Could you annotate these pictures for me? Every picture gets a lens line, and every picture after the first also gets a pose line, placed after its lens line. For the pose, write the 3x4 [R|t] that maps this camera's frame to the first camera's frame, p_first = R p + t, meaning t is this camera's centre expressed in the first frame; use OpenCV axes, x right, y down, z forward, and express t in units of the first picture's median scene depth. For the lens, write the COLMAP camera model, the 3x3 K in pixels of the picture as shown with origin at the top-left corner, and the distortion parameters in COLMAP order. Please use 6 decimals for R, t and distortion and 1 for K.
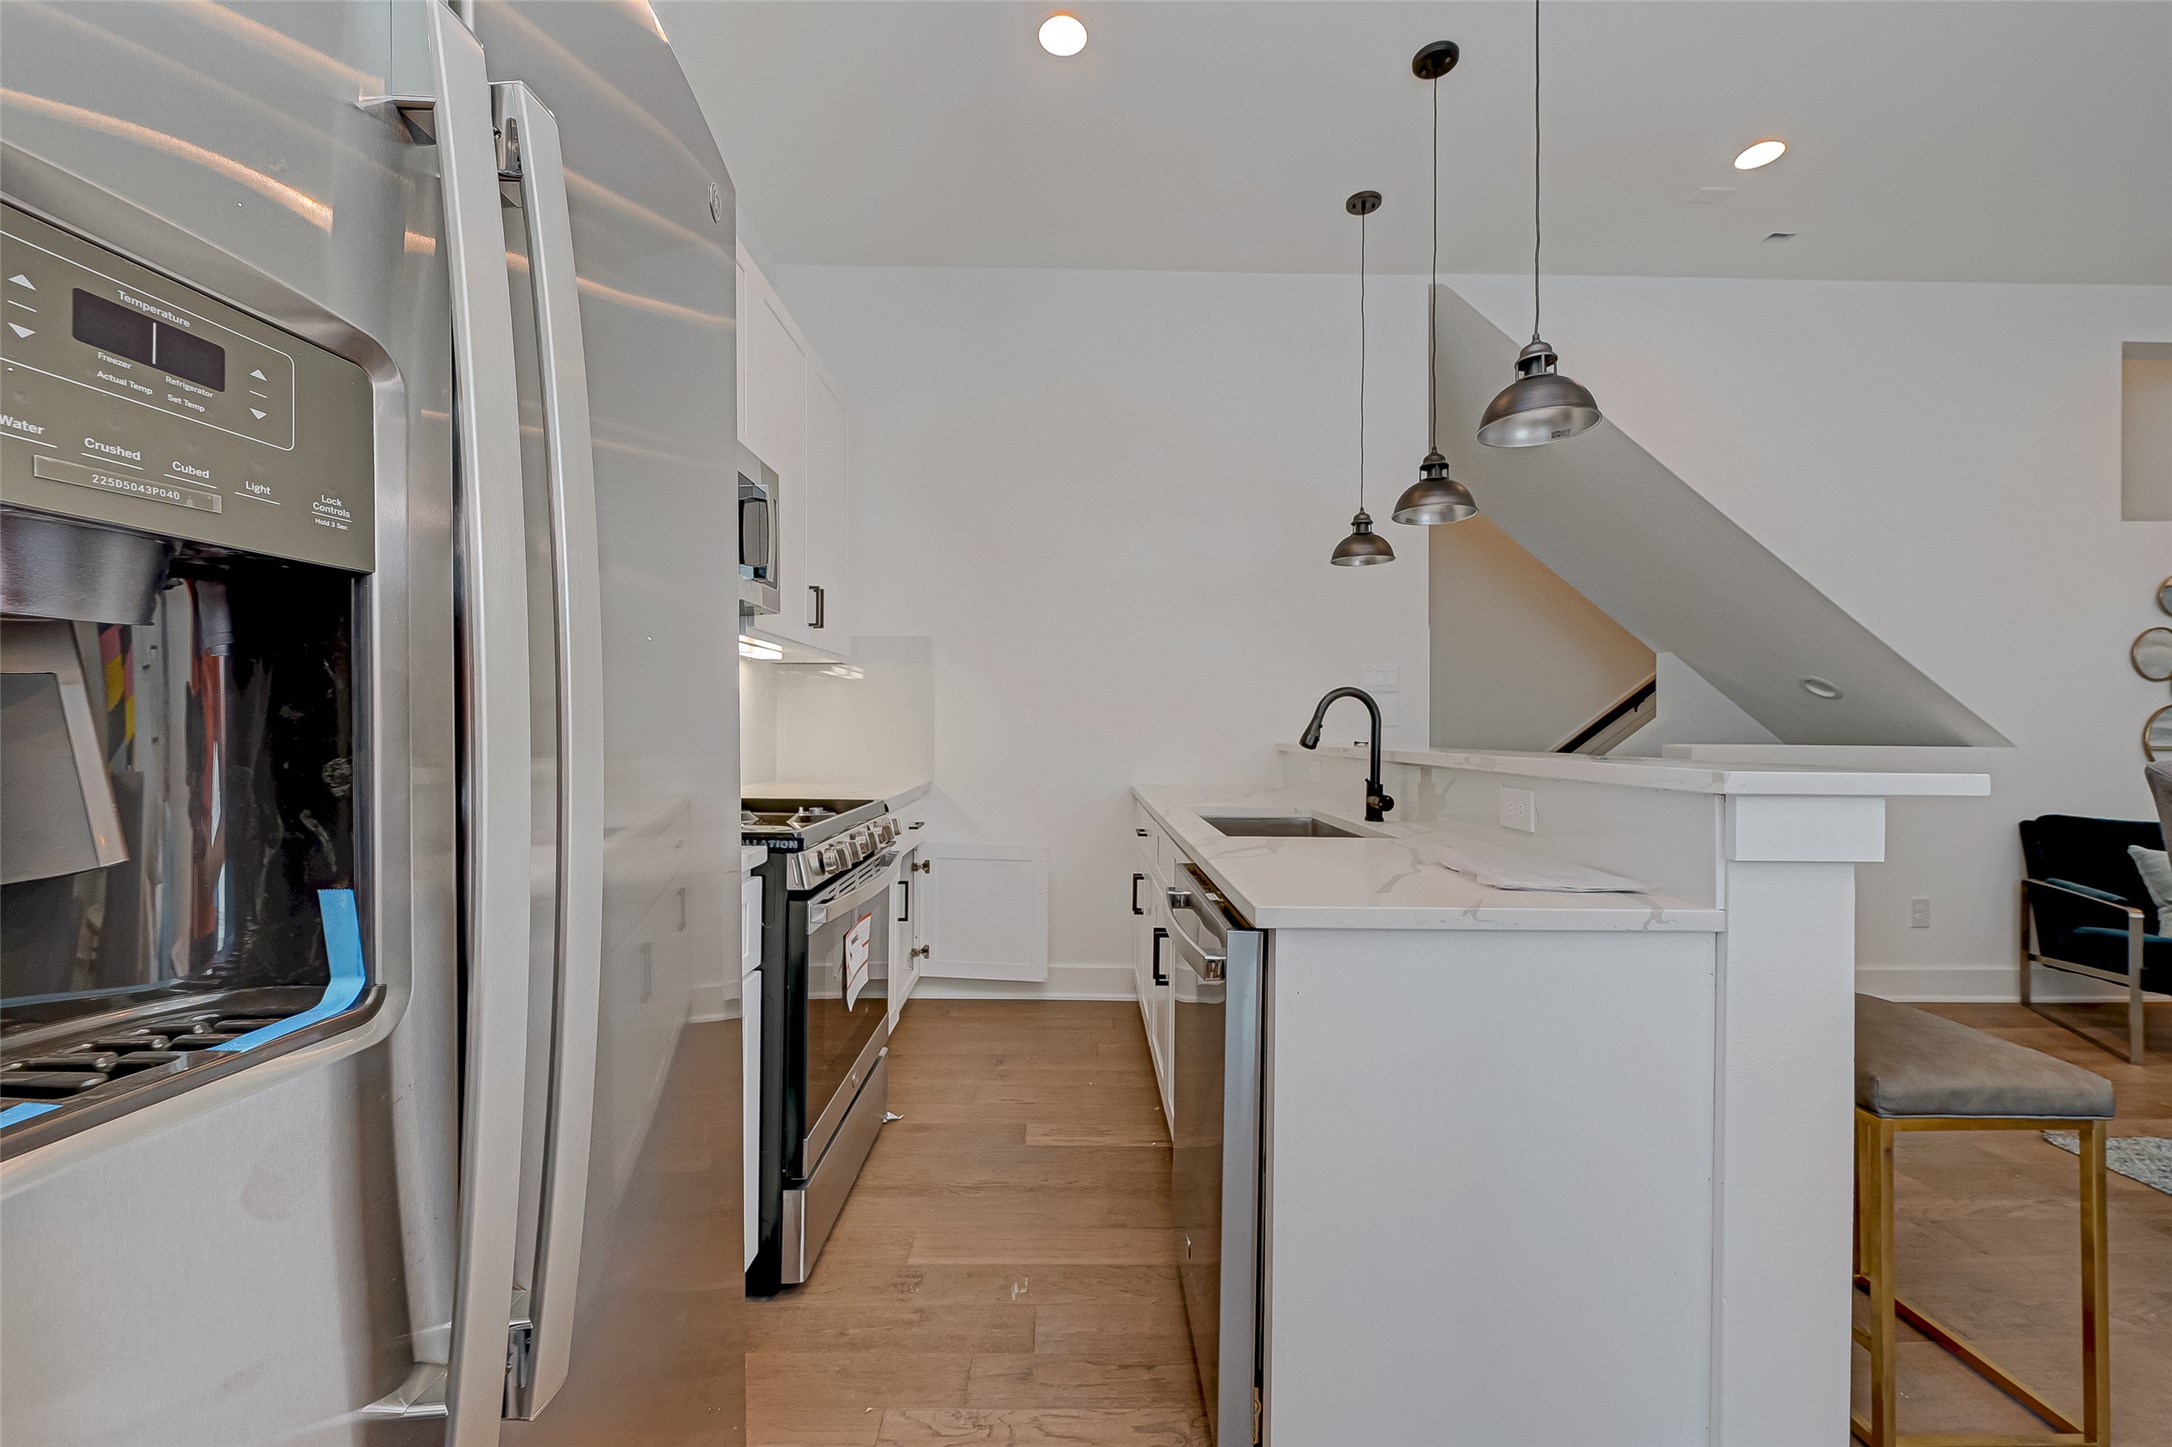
lens RADIAL K [[857.5, 0, 1092.1], [0, 857.5, 728.5], [0, 0, 1]] dist [-0.001810, -0.000108]
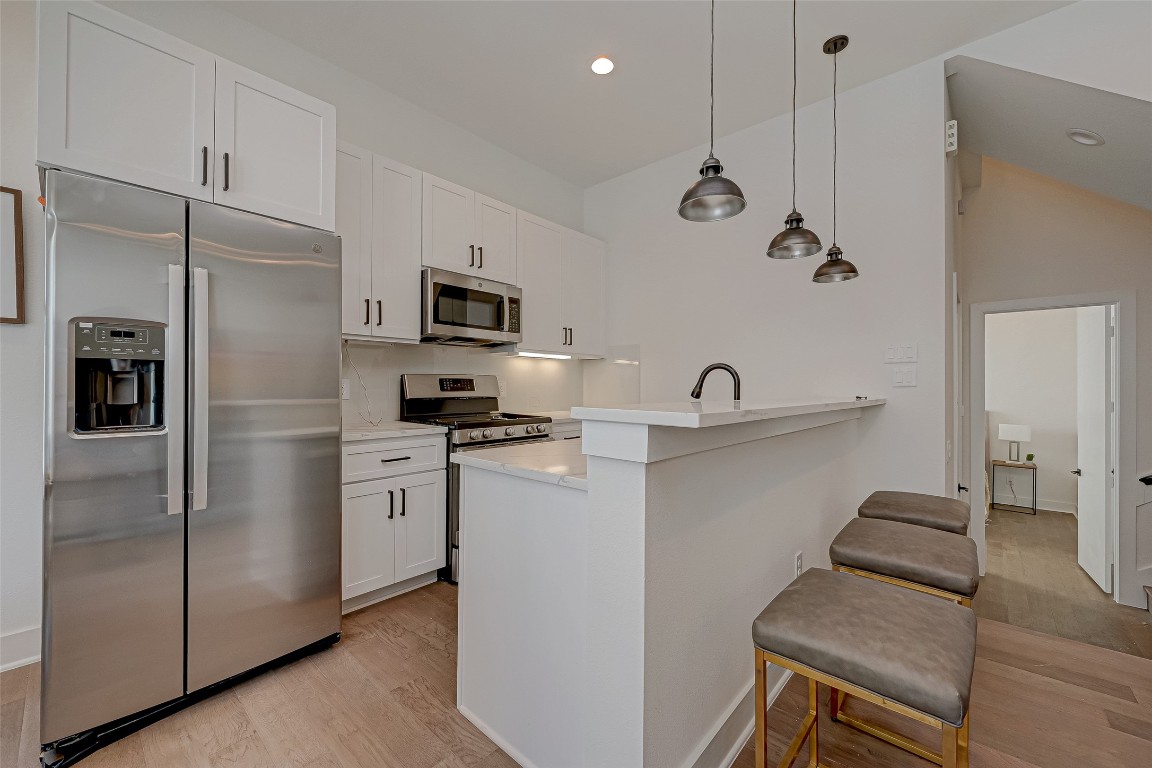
lens RADIAL K [[454.8, 0, 579.2], [0, 454.8, 386.6], [0, 0, 1]] dist [-0.001810, -0.000108]
pose [[0.732358, -0.001927, -0.680918, 0.678648], [-0.001368, 0.999990, -0.004301, 0.004248], [0.680919, 0.004081, 0.732347, 0.118883]]
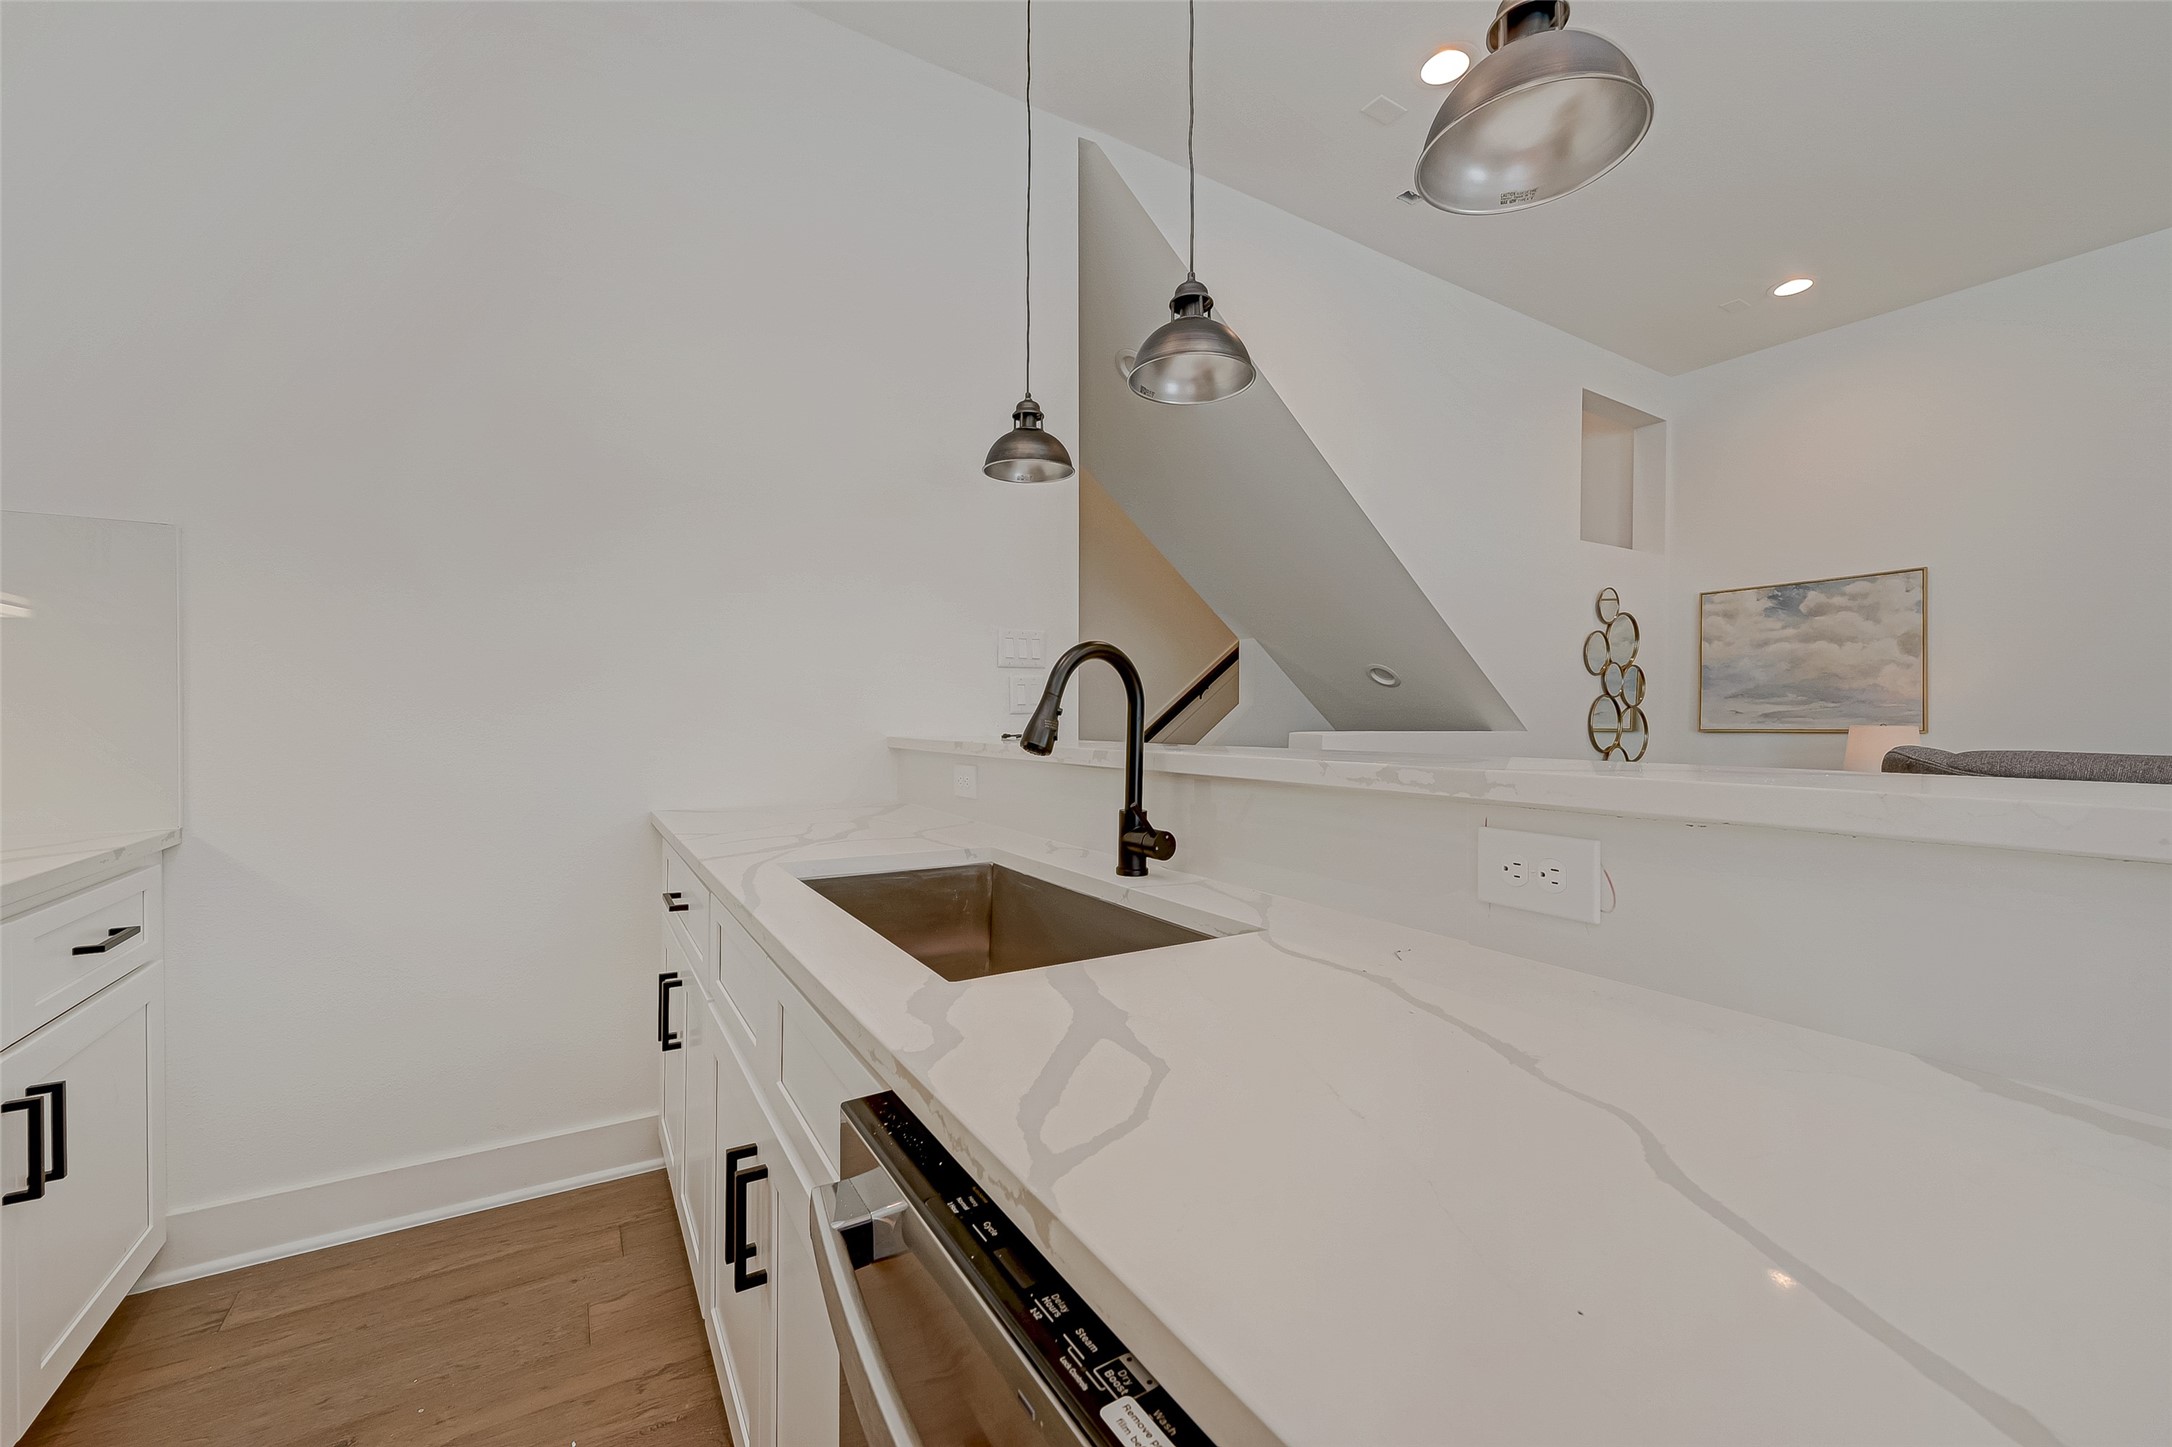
lens RADIAL K [[855.5, 0, 1084.9], [0, 855.5, 724.5], [0, 0, 1]] dist [-0.008601, -0.000241]
pose [[0.860322, -0.006726, 0.509706, 0.006052], [0.001199, 0.999937, 0.011172, -0.000427], [-0.509749, -0.009000, 0.860276, 0.491660]]
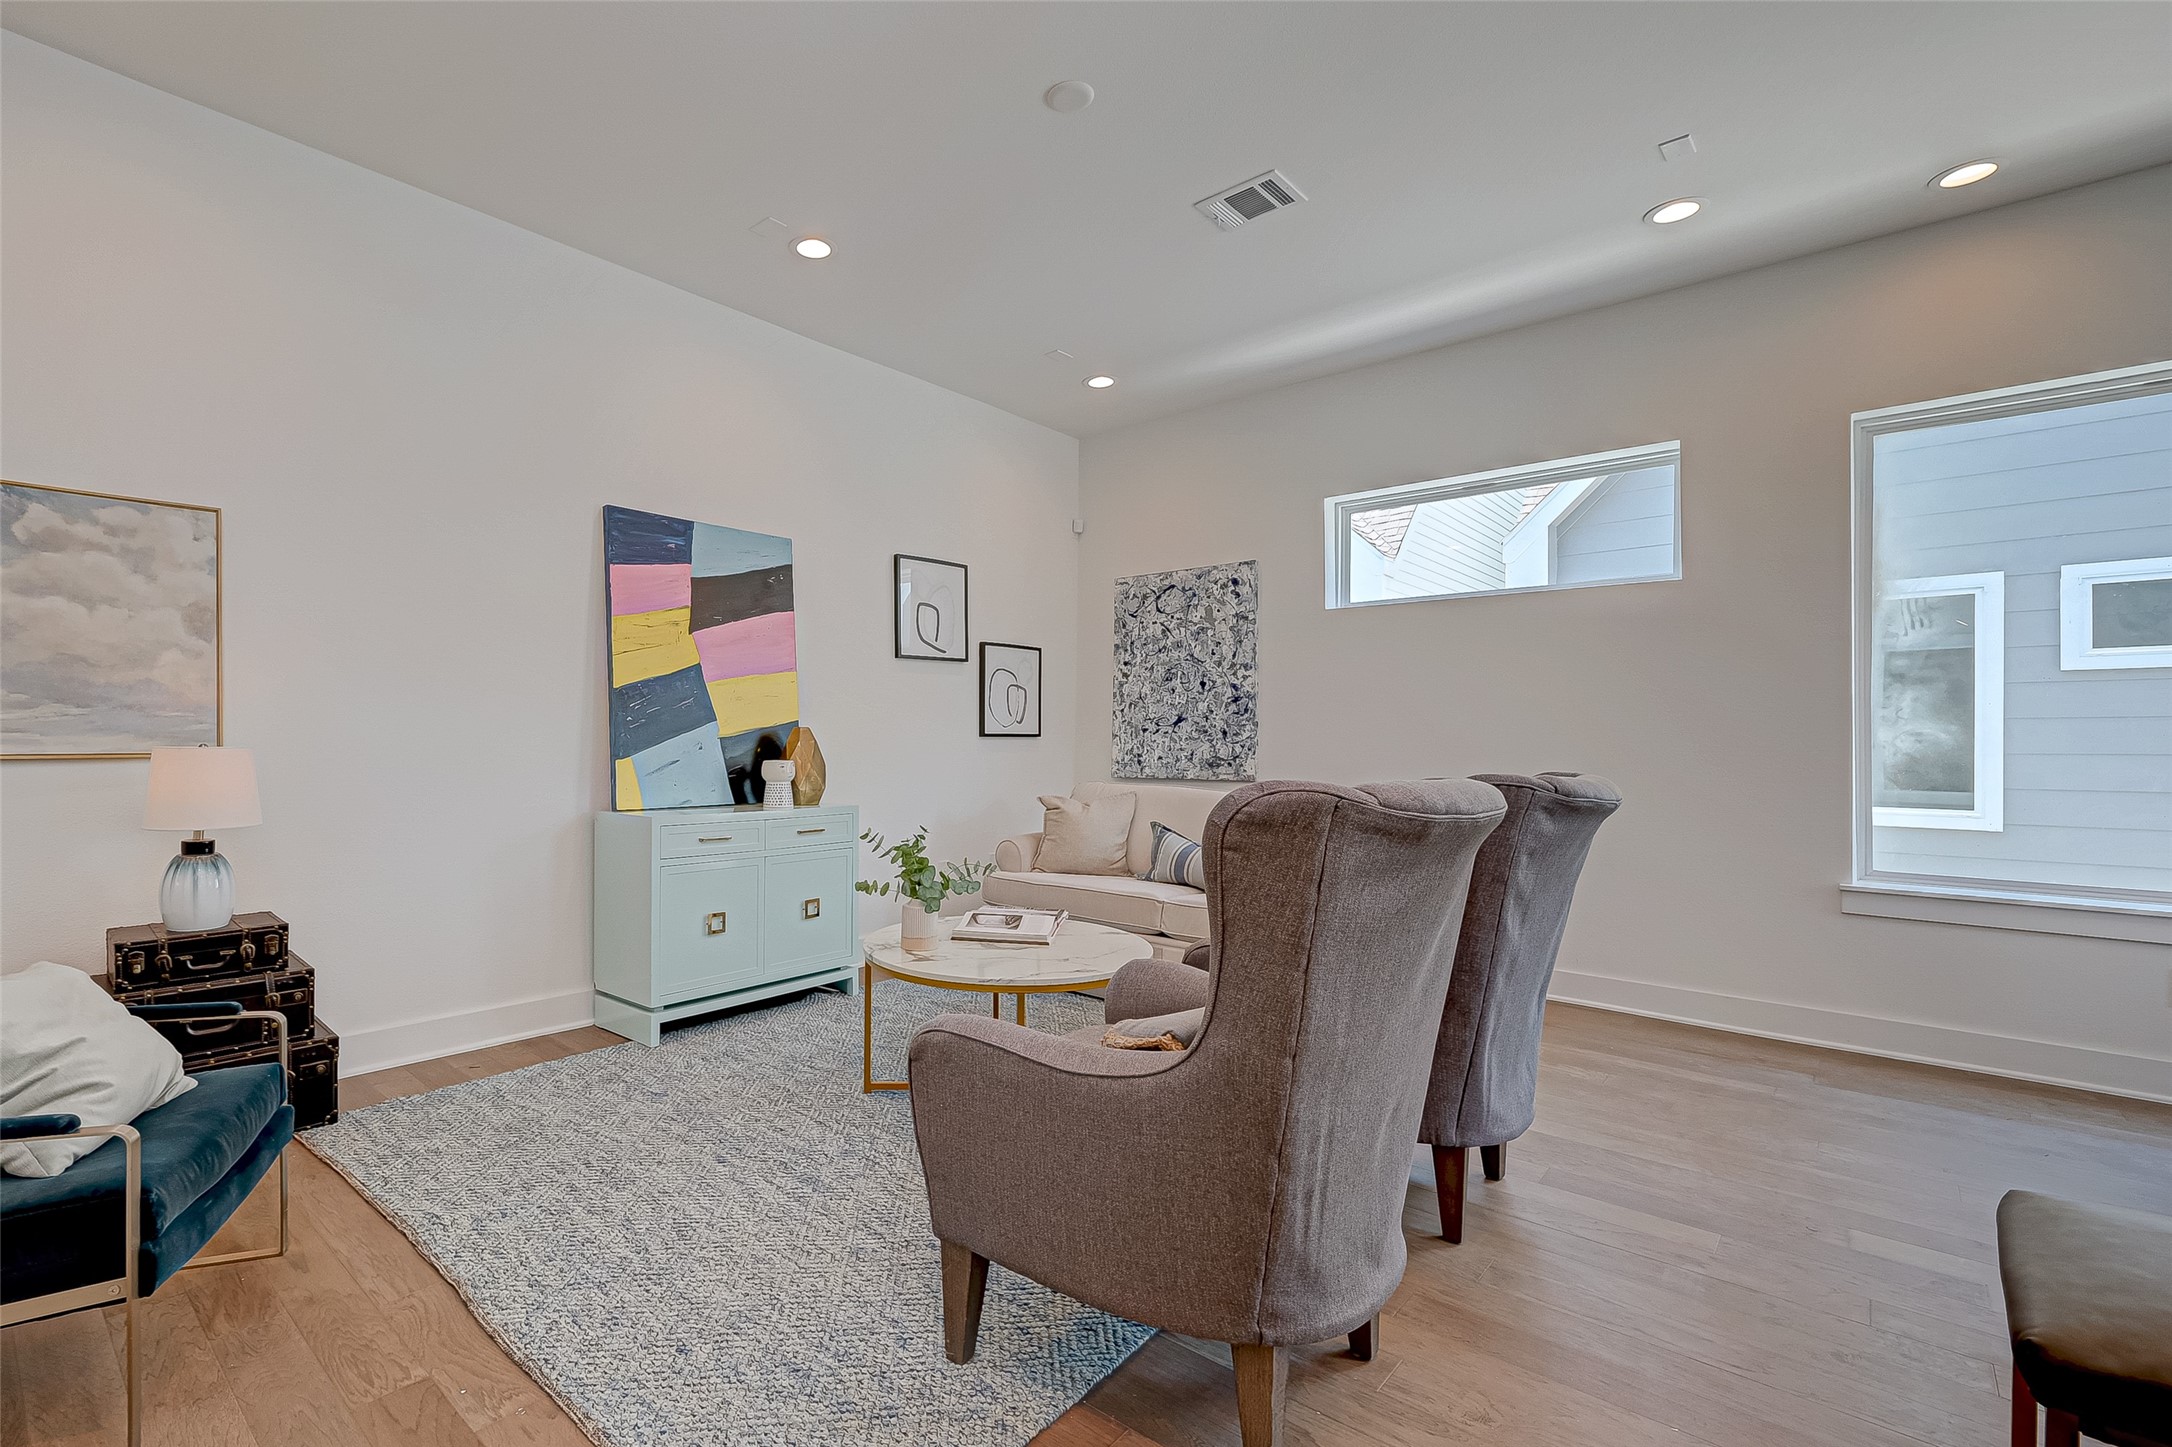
lens RADIAL K [[1004.6, 0, 932.2], [0, 1004.6, 730.4], [0, 0, 1]] dist [-0.000872, 0.000873]
pose [[-0.703927, -0.000912, 0.710272, 0.662425], [-0.010811, 0.999897, -0.009430, 0.003793], [-0.710190, -0.014317, -0.703864, 1.315468]]
